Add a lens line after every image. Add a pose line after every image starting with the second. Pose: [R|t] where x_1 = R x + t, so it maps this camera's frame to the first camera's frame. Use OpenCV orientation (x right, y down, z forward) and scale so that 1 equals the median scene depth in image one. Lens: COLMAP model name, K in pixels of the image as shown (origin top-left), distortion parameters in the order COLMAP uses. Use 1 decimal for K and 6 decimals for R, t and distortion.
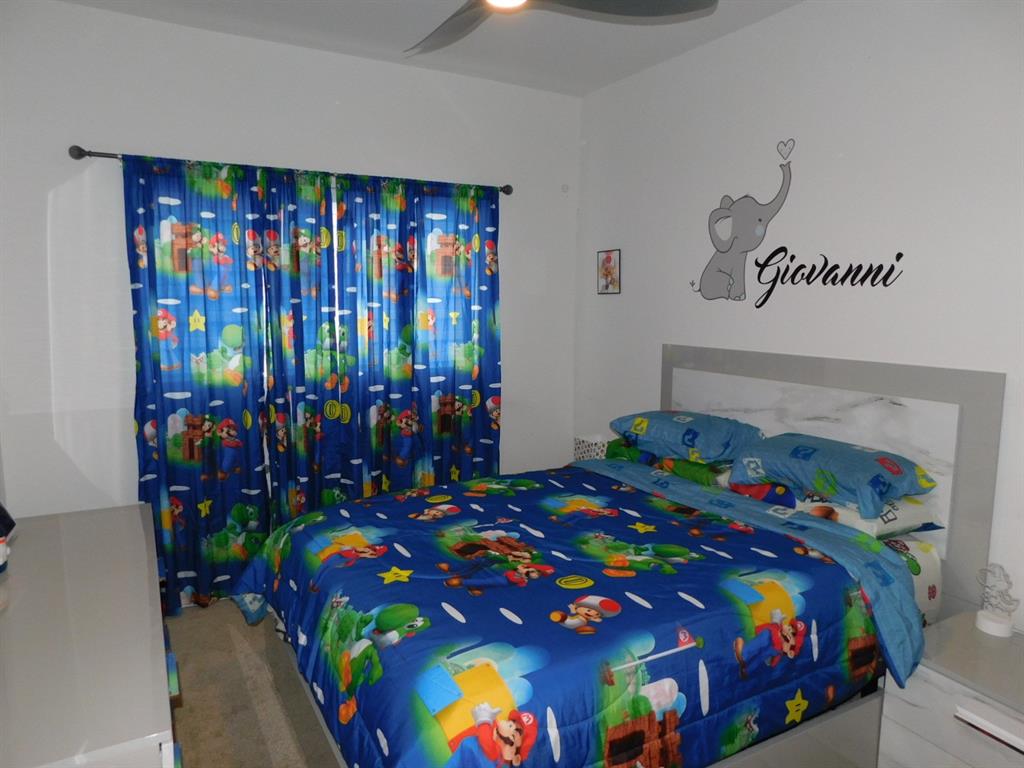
lens RADIAL K [[677.4, 0, 513.7], [0, 677.4, 386.7], [0, 0, 1]] dist [-0.061487, 0.052091]
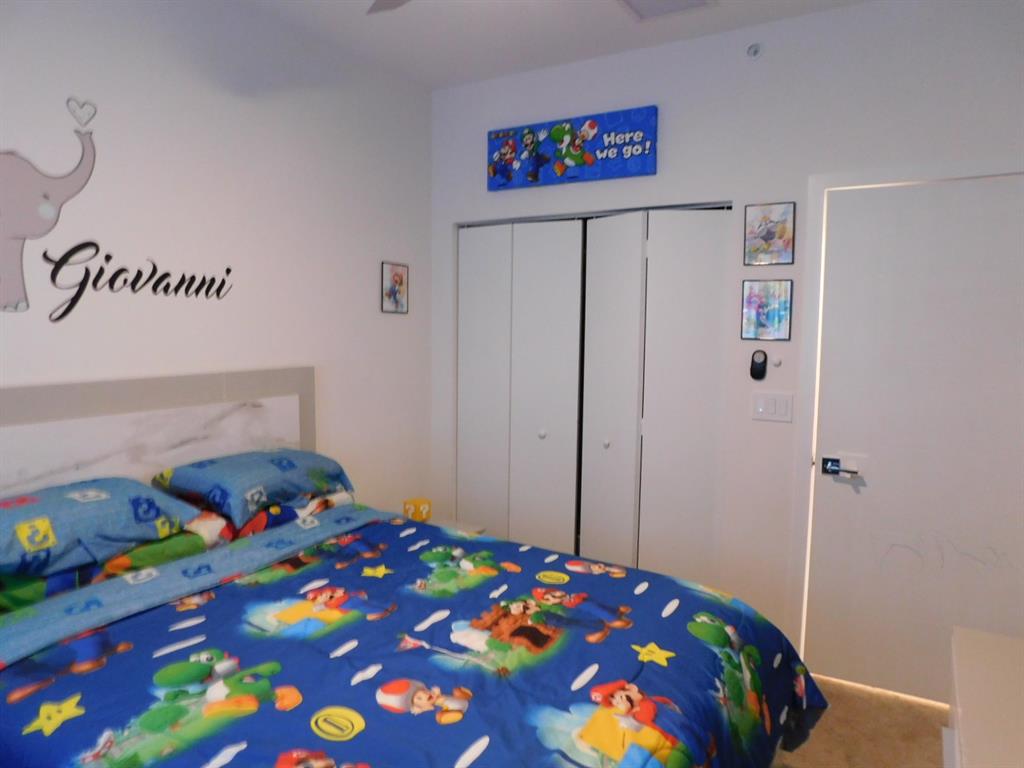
lens RADIAL K [[677.4, 0, 512.4], [0, 677.4, 379.6], [0, 0, 1]] dist [-0.061487, 0.052091]
pose [[-0.472927, -0.090081, 0.876485, -0.552532], [0.097703, 0.983264, 0.153773, -0.134890], [-0.875668, 0.158358, -0.456211, 1.038175]]
